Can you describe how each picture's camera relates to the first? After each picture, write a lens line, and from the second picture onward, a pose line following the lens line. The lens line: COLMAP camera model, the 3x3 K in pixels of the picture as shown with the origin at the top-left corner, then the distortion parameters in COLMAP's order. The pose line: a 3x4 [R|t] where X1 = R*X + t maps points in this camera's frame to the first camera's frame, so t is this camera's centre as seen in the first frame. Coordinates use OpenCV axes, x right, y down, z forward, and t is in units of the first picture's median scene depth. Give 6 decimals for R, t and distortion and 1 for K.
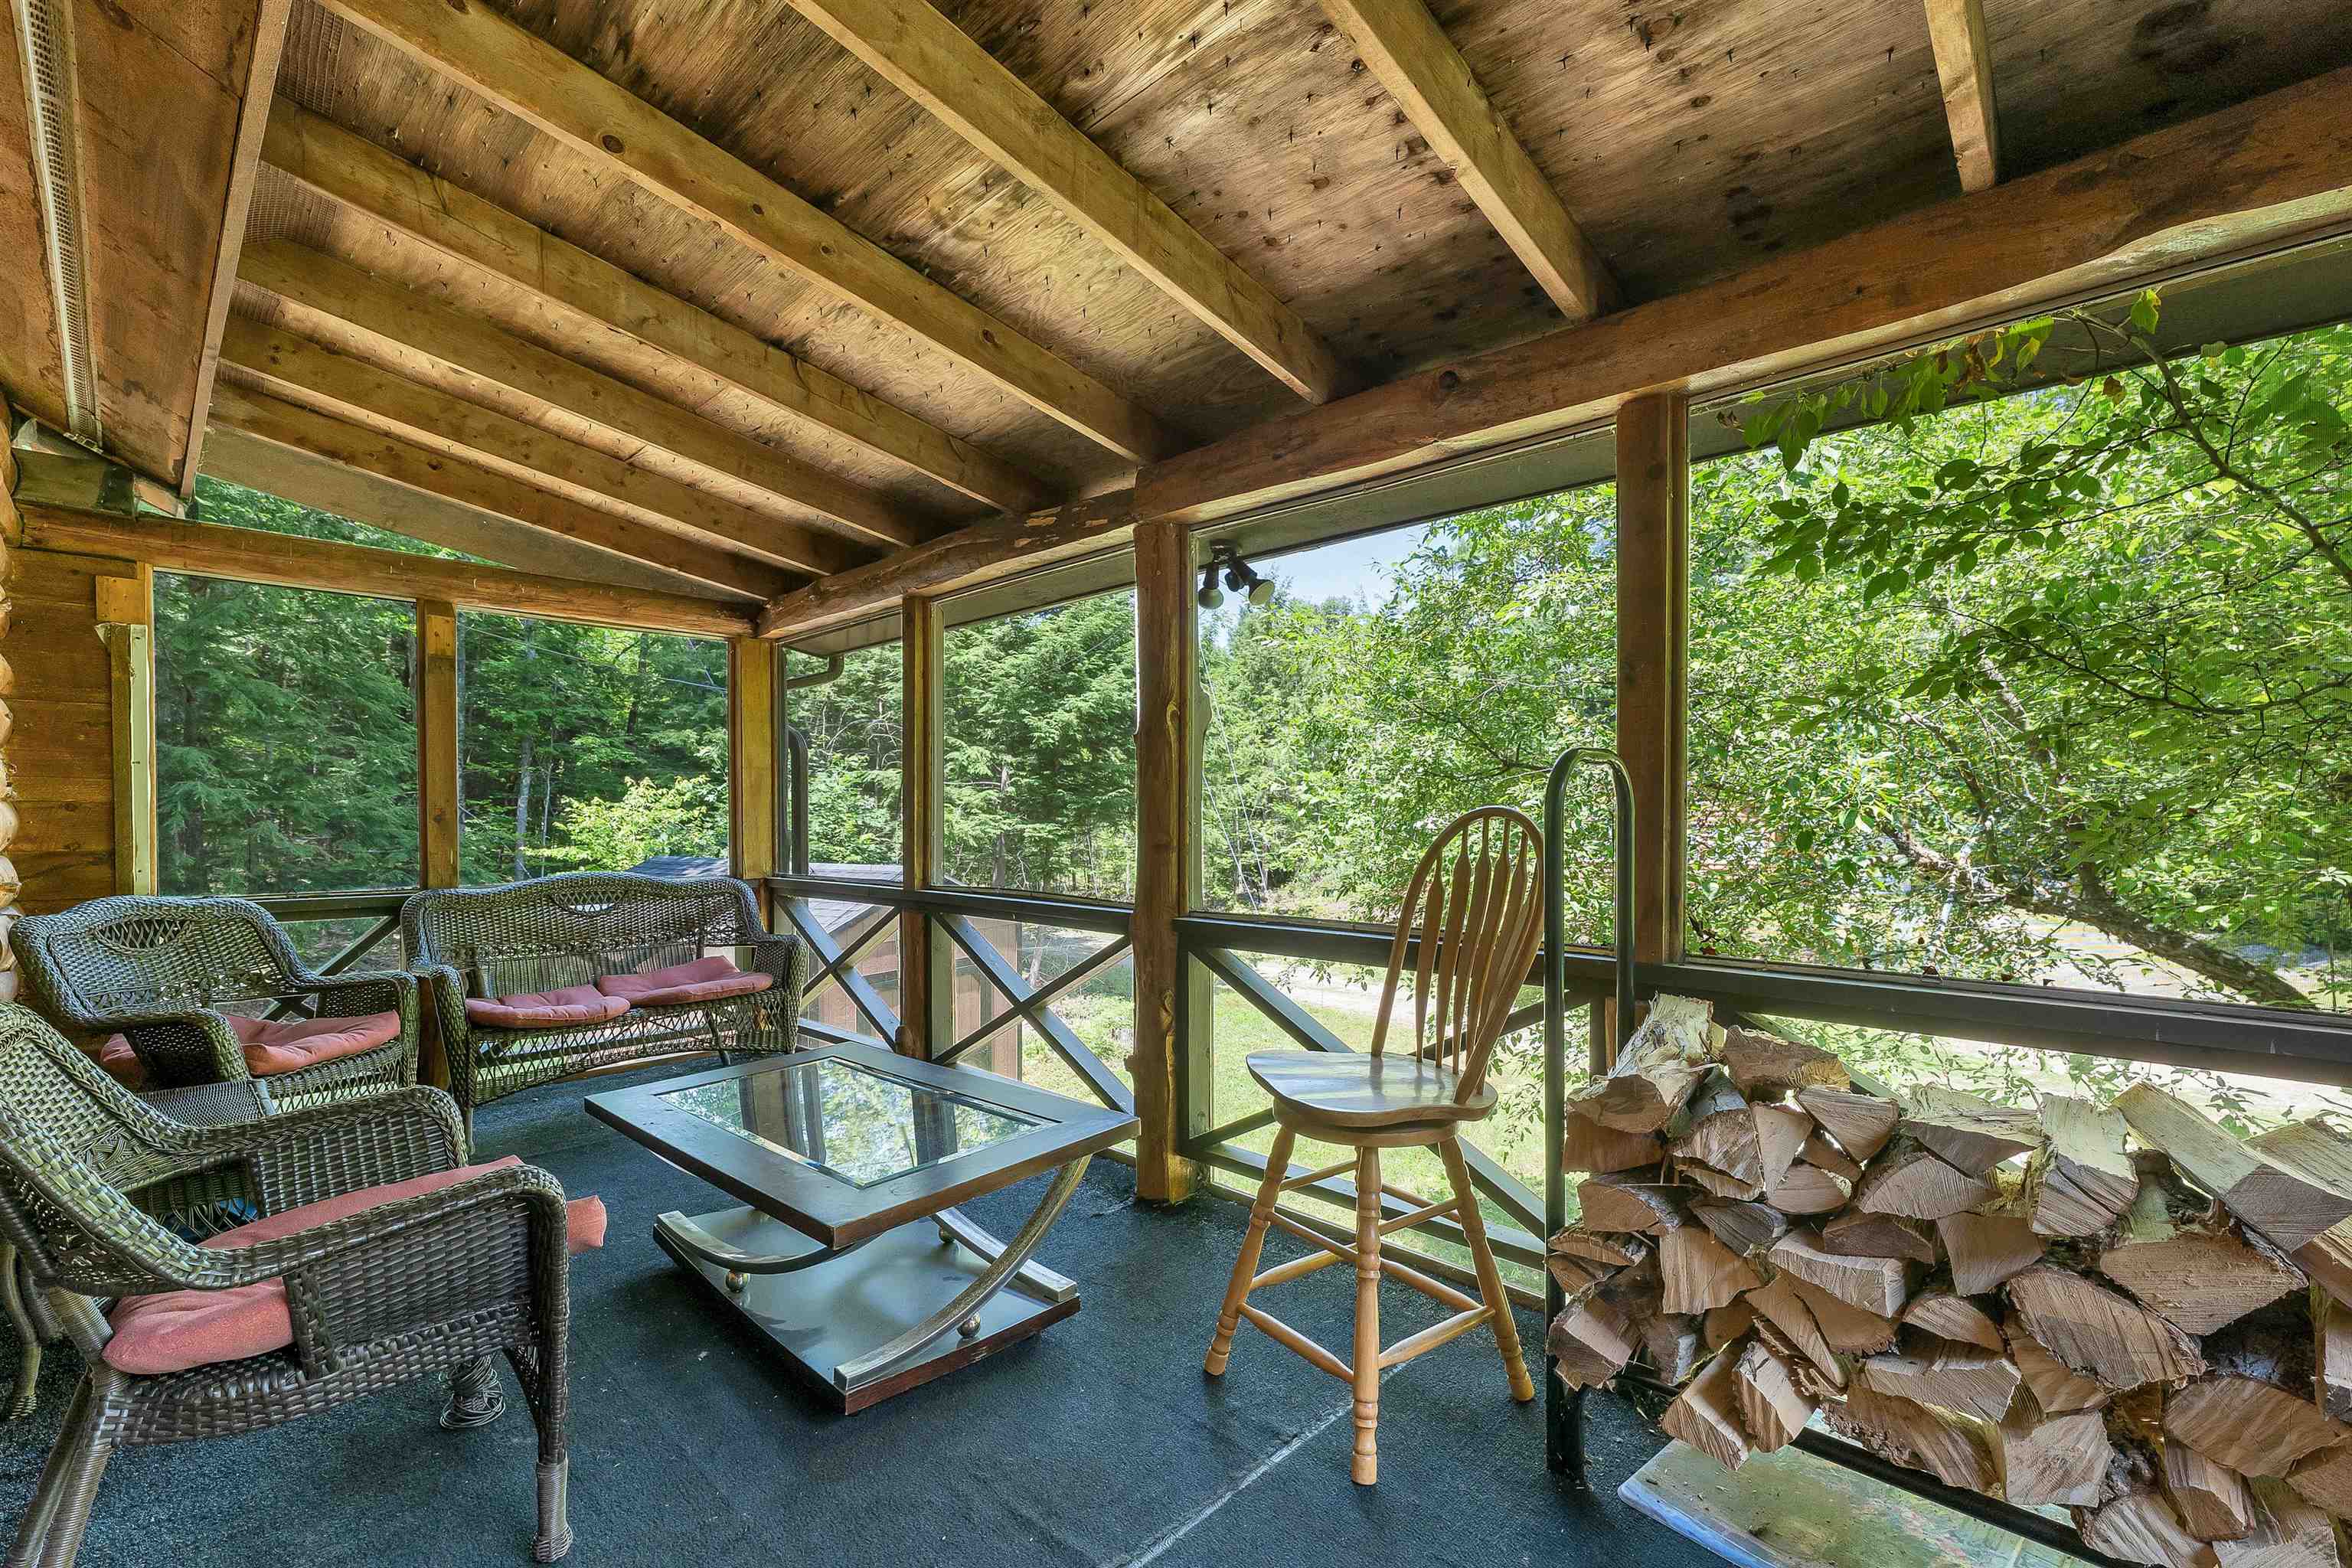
lens RADIAL K [[1001.8, 0, 1181.6], [0, 1001.8, 808.4], [0, 0, 1]] dist [-0.002257, 0.000161]
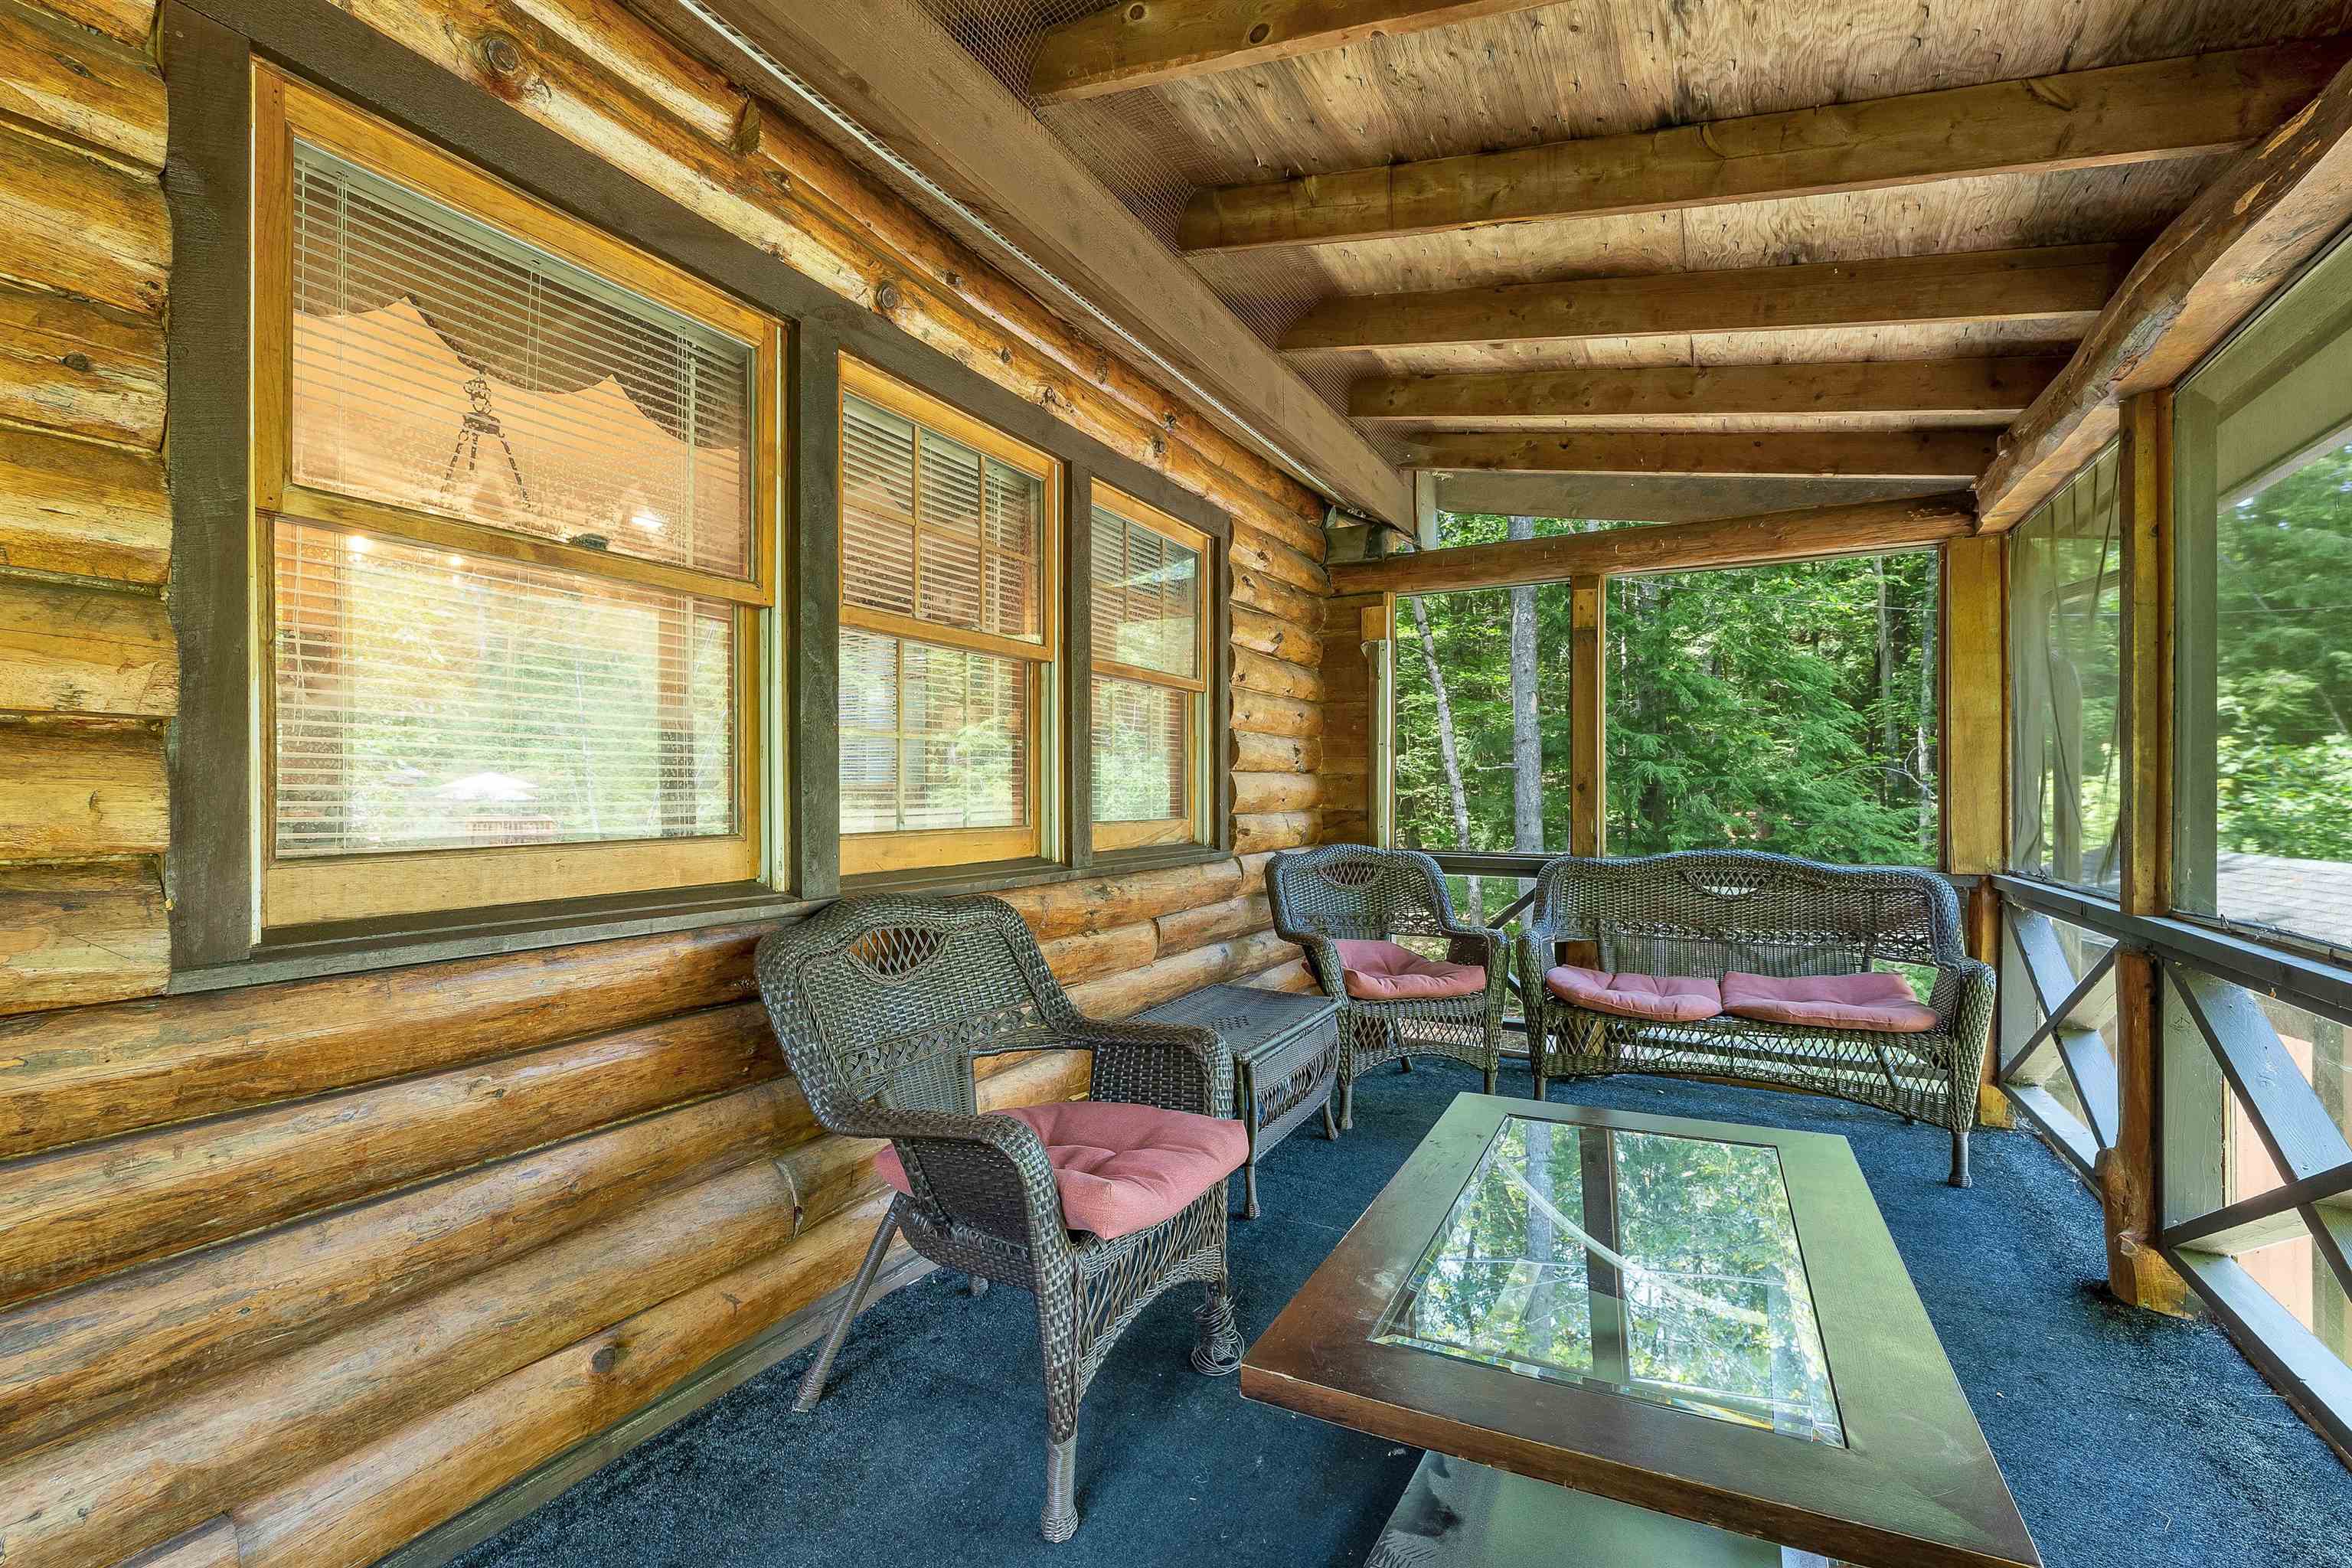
lens RADIAL K [[1001.8, 0, 1176.9], [0, 1001.8, 778.4], [0, 0, 1]] dist [-0.002257, 0.000161]
pose [[0.263457, -0.008699, -0.964632, 0.125713], [0.002373, 0.999962, -0.008369, 0.007585], [0.964668, -0.000084, 0.263467, 0.310705]]
